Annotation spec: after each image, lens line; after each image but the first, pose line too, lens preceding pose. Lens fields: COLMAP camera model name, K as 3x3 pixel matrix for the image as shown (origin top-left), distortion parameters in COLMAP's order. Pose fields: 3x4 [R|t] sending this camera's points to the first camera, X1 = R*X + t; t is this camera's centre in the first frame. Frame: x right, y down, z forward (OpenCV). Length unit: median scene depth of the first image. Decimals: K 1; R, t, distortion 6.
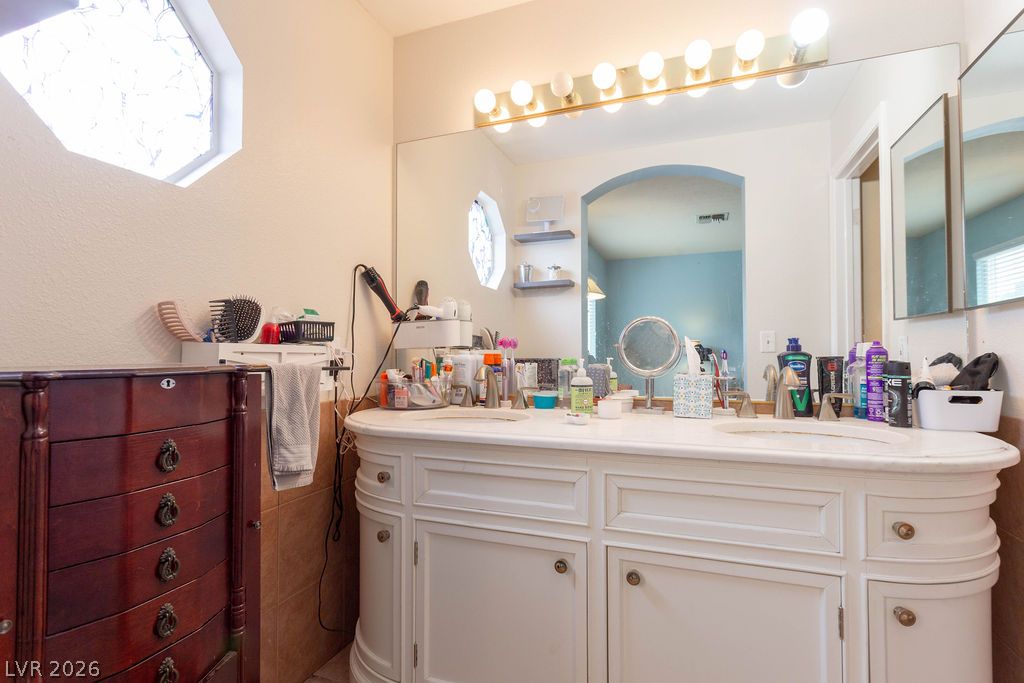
lens RADIAL K [[487.4, 0, 514.9], [0, 487.4, 340.2], [0, 0, 1]] dist [-0.002084, 0.001067]
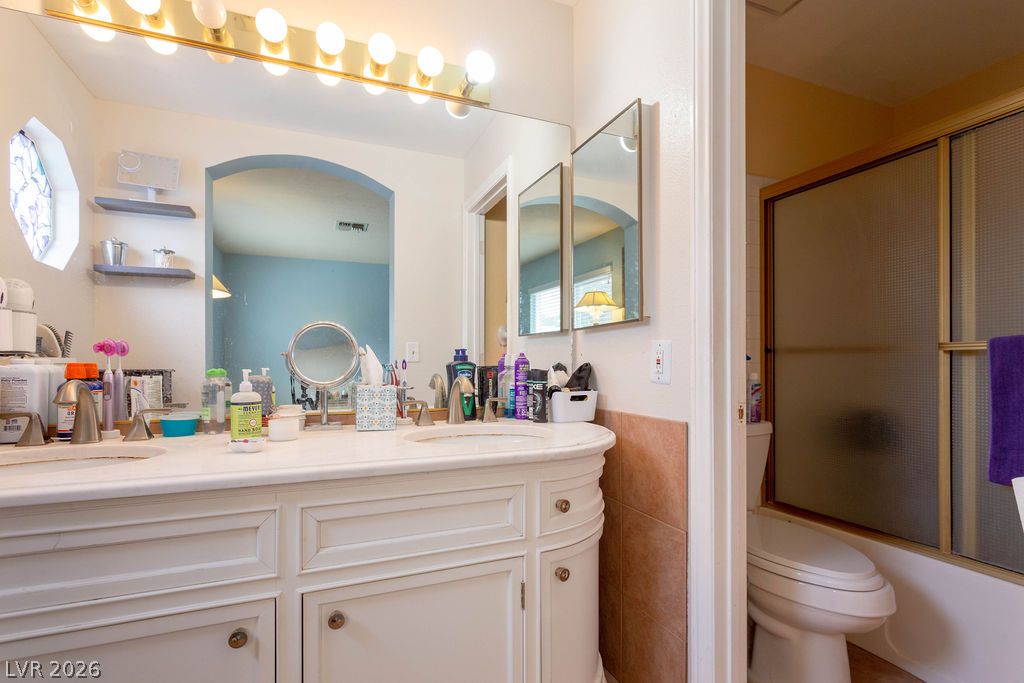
lens RADIAL K [[490.6, 0, 513.6], [0, 490.6, 361.7], [0, 0, 1]] dist [0.001027, 0.000513]
pose [[0.731134, 0.003026, 0.682227, -0.083663], [-0.019377, 0.999679, 0.016331, 0.003455], [-0.681958, -0.025160, 0.730958, 0.103817]]
